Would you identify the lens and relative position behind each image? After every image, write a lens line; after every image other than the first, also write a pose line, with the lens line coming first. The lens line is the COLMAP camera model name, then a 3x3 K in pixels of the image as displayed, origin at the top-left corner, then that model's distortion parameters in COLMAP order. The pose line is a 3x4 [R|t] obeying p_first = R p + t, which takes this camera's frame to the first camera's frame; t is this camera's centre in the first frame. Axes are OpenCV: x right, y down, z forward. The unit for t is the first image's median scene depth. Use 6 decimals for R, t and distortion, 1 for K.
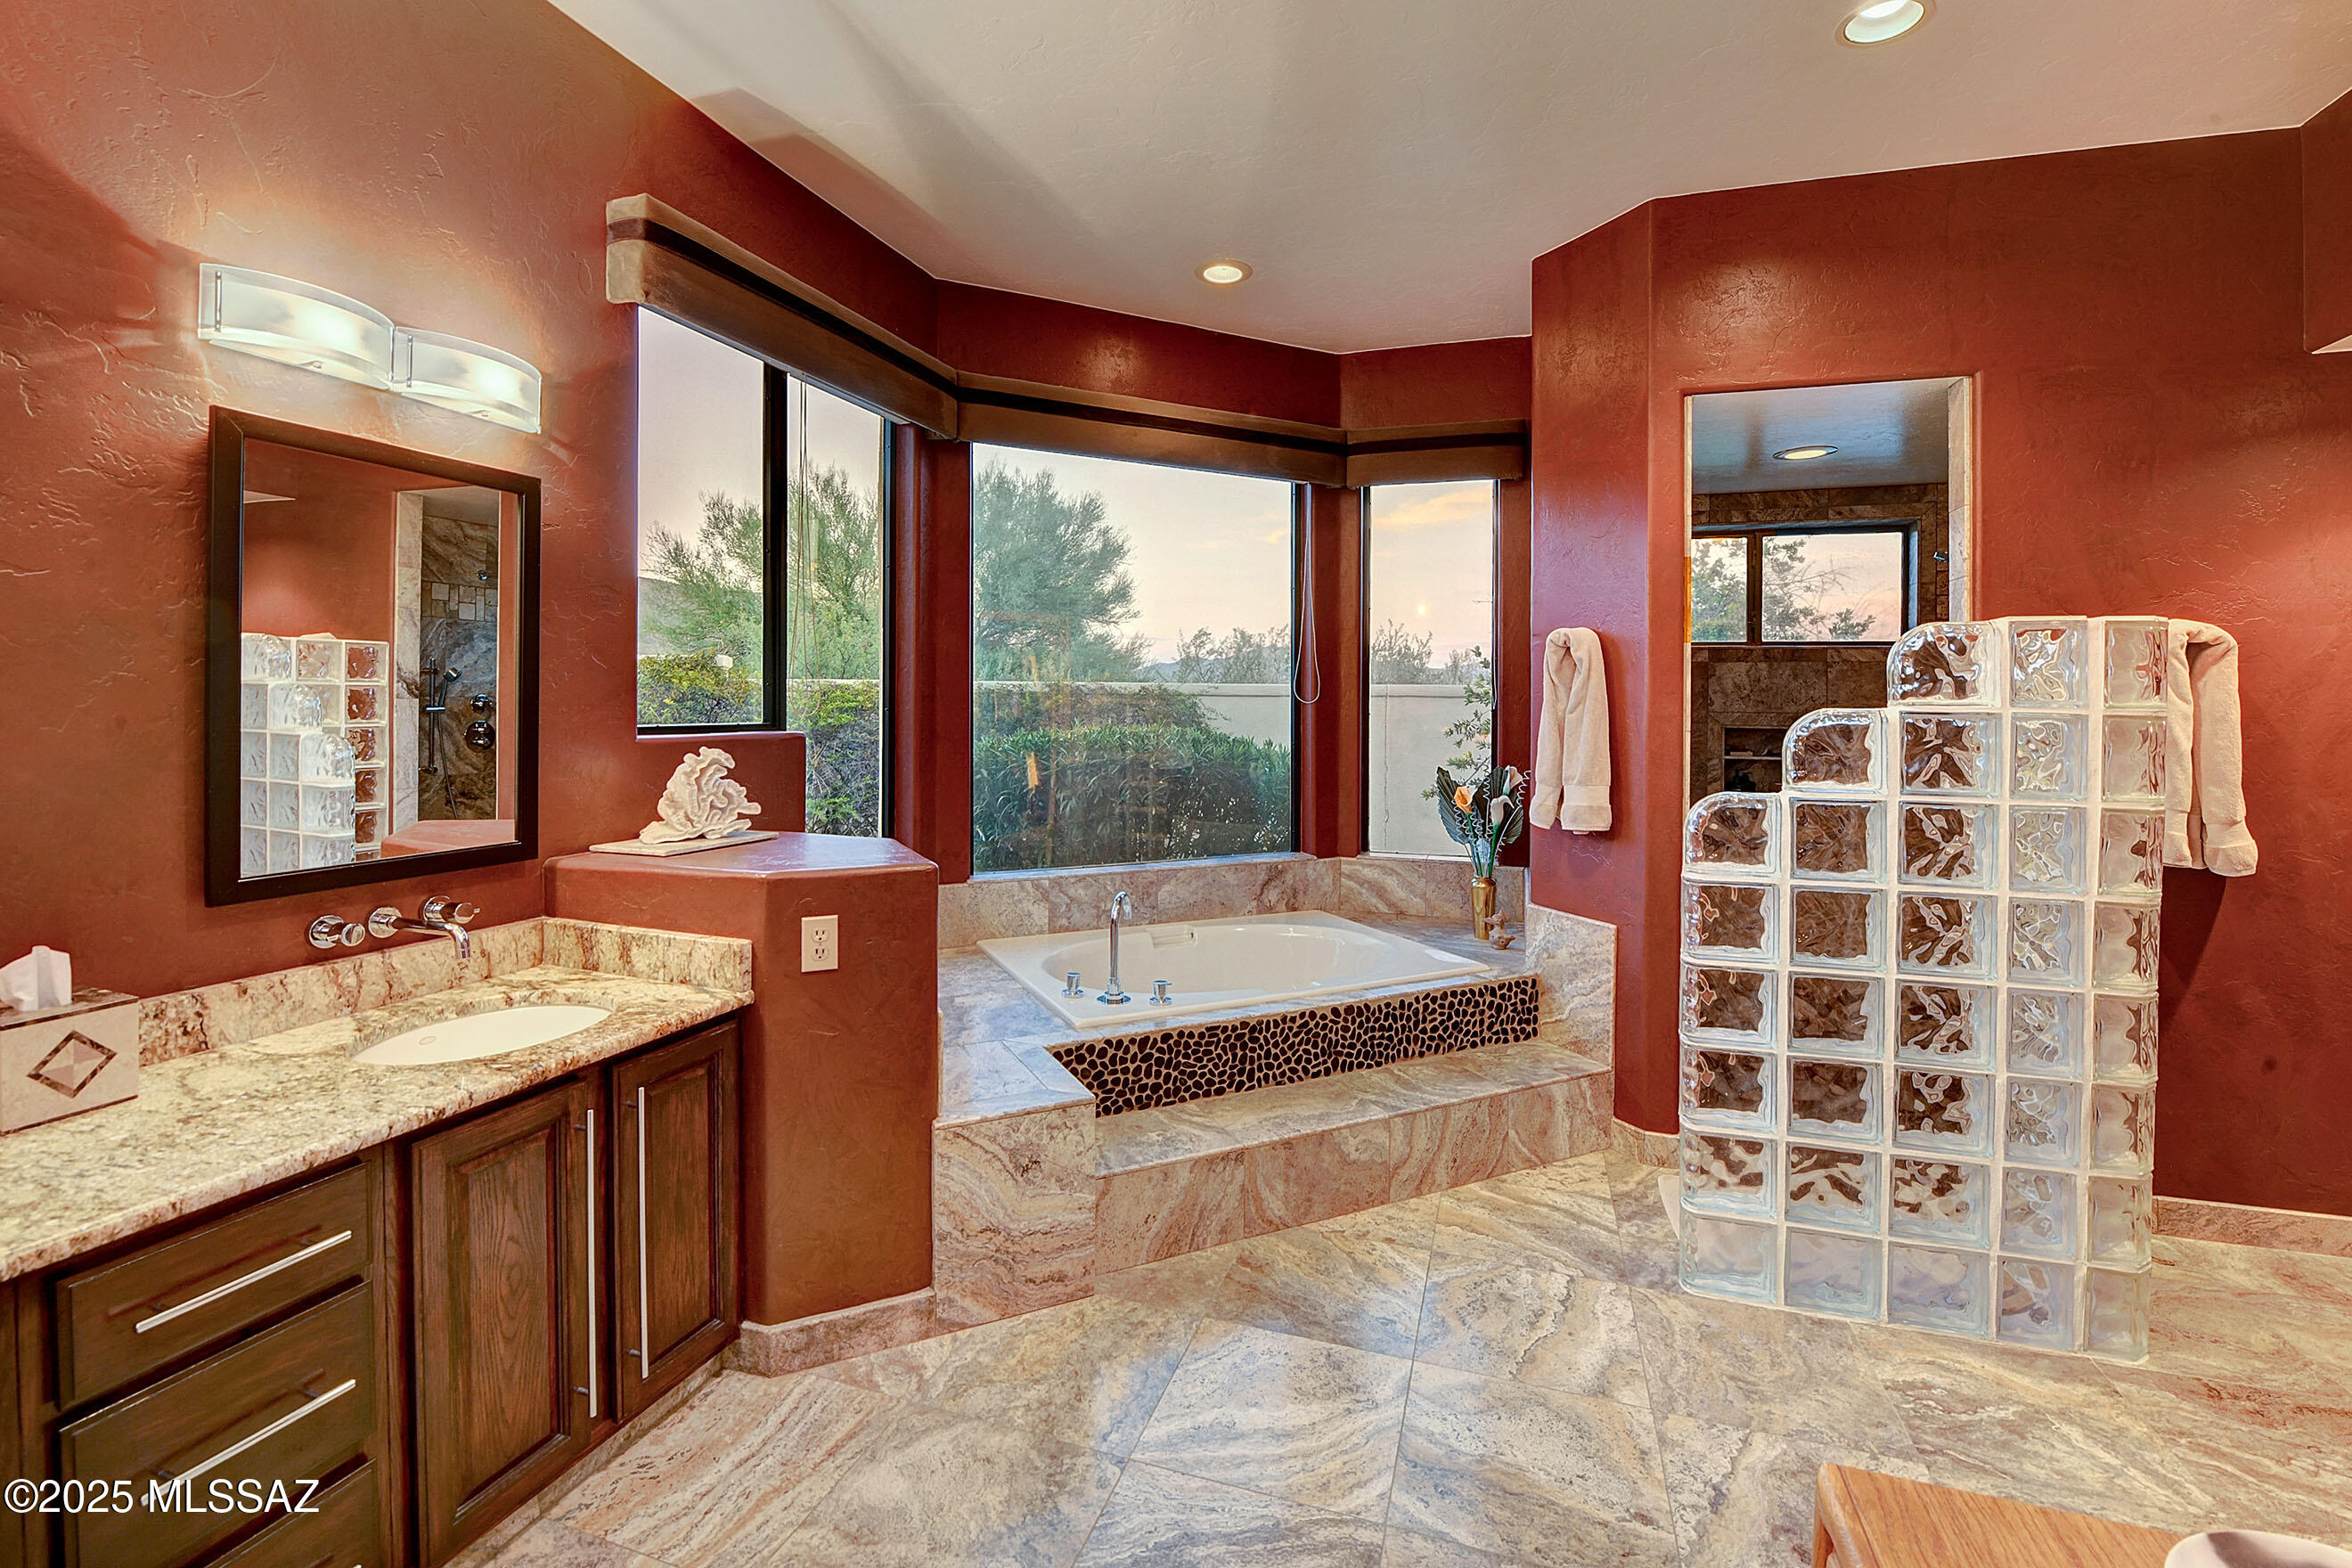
lens RADIAL K [[1075.0, 0, 1177.2], [0, 1075.0, 704.4], [0, 0, 1]] dist [-0.019328, -0.000531]
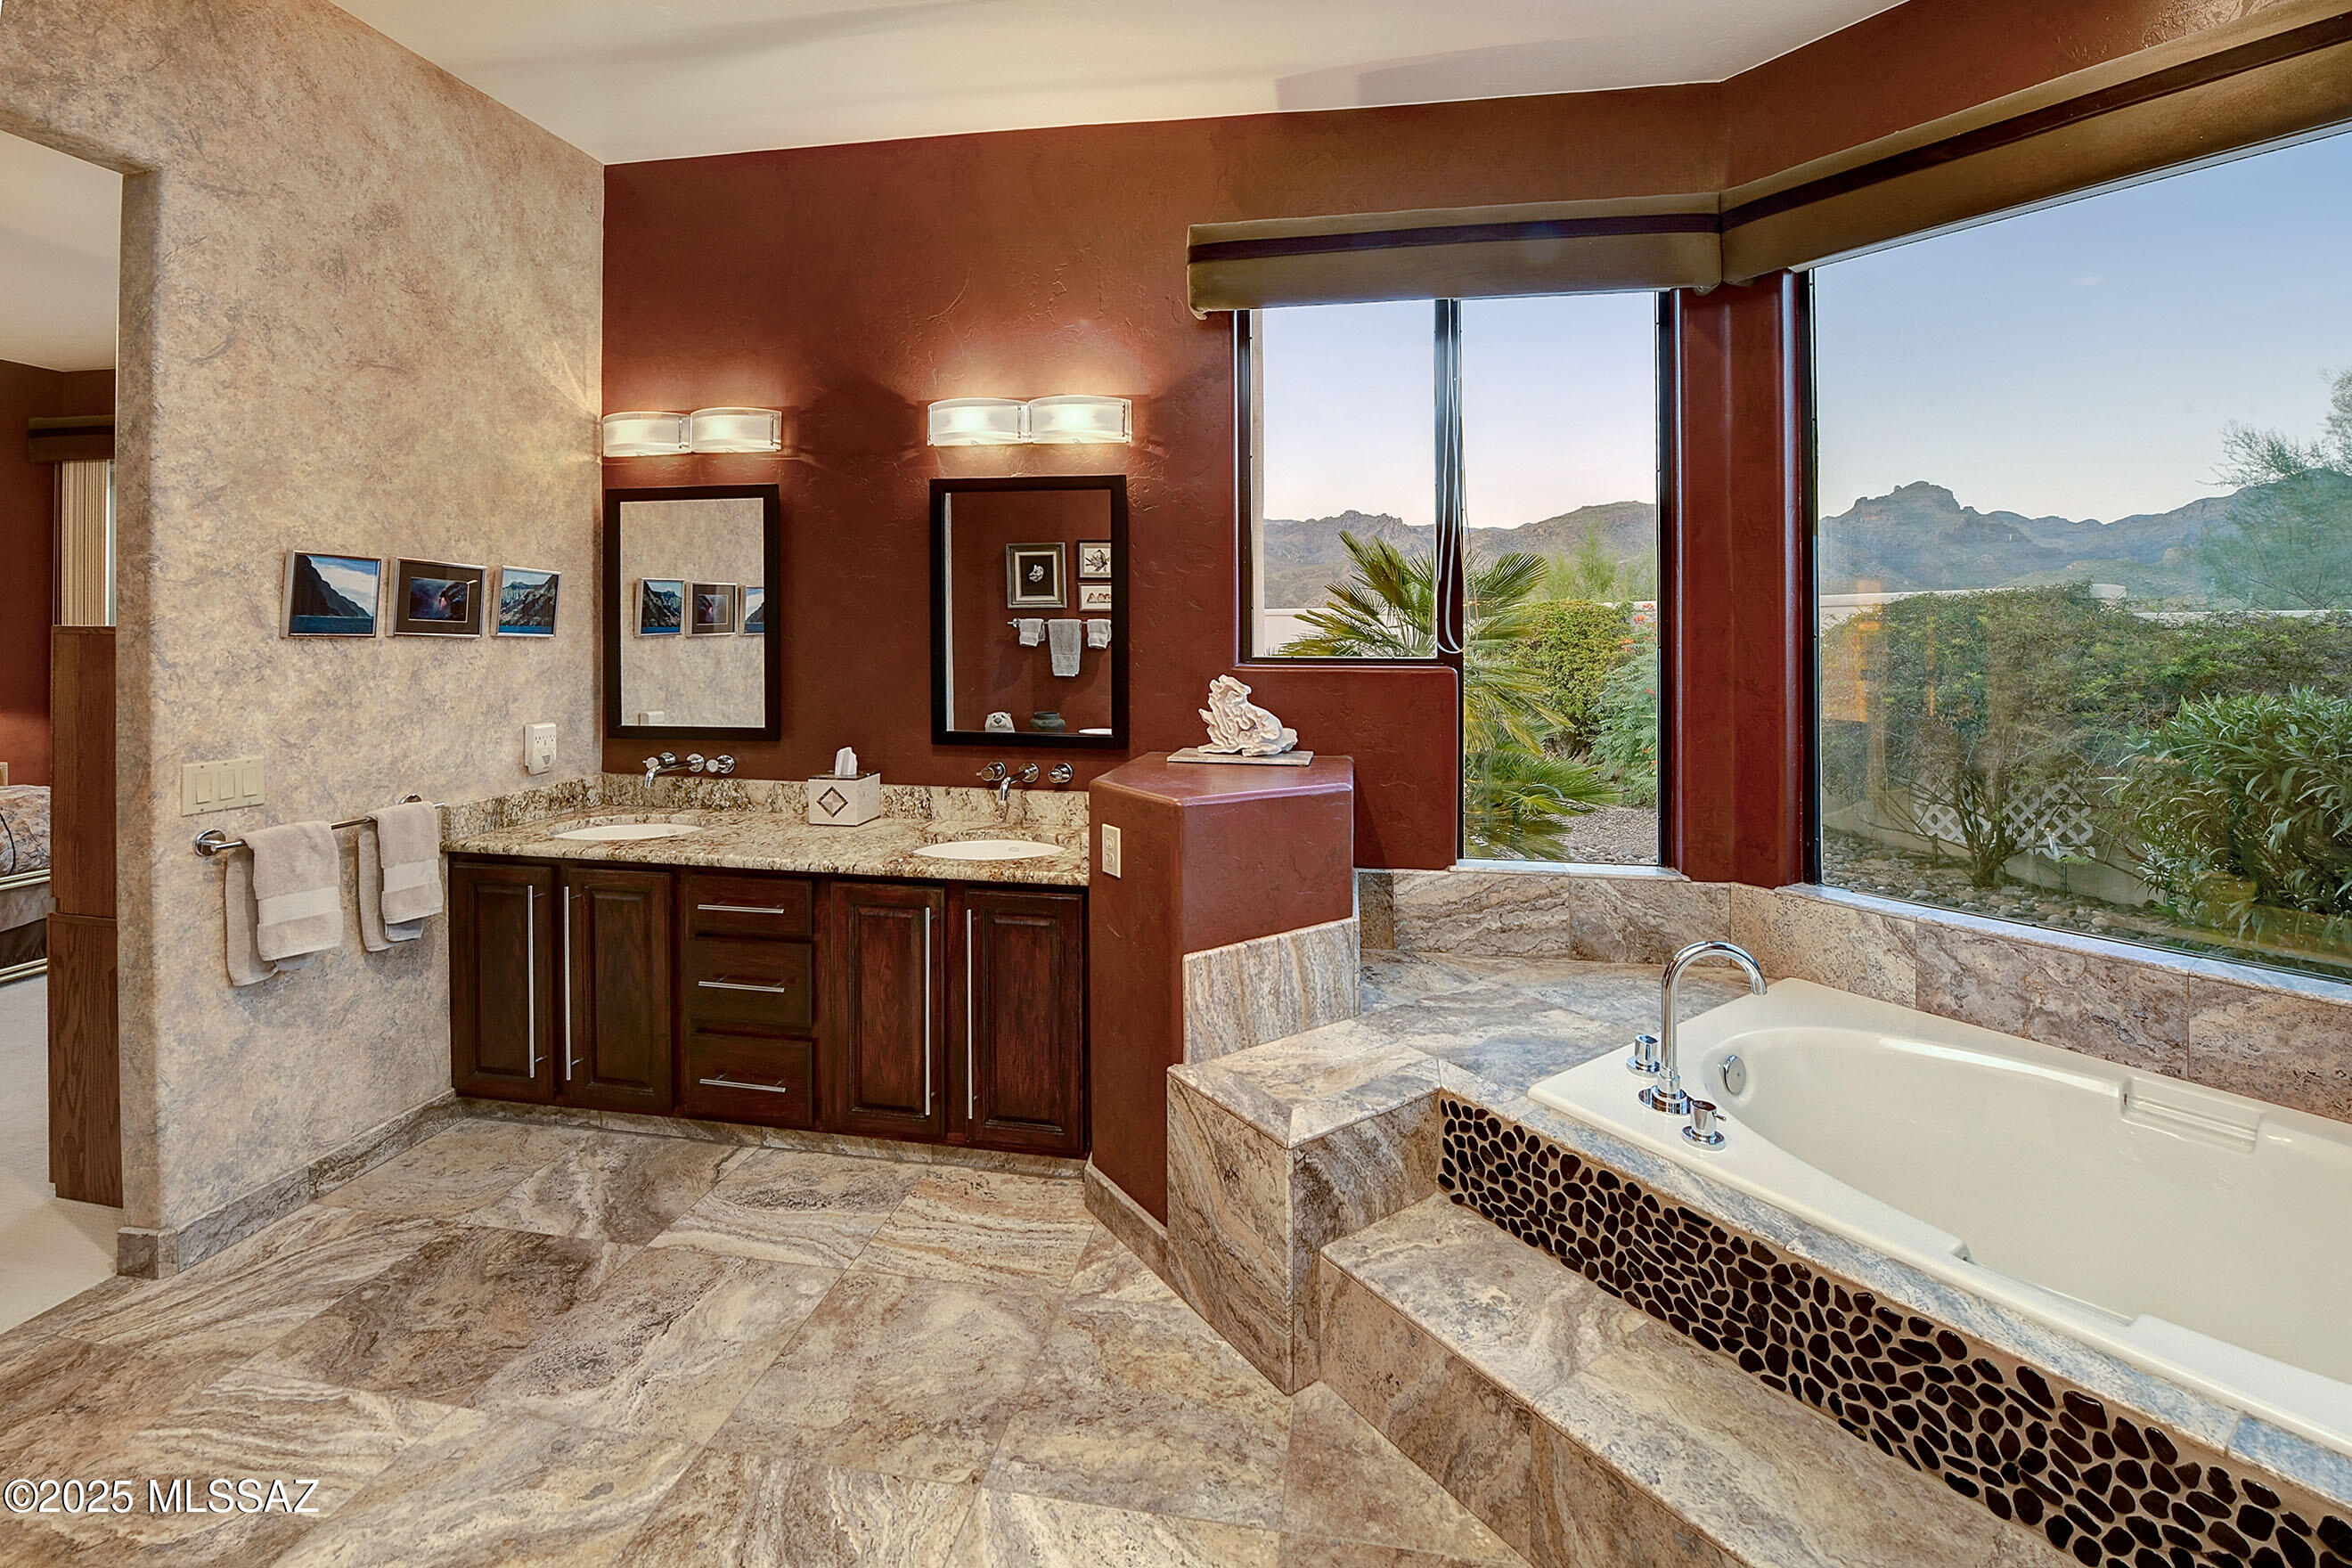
lens RADIAL K [[965.4, 0, 1178.3], [0, 965.4, 637.7], [0, 0, 1]] dist [-0.013072, -0.000615]
pose [[0.157135, -0.001892, -0.987575, 0.503260], [-0.005387, 0.999982, -0.002773, 0.001987], [0.987562, 0.005756, 0.157122, 0.678911]]
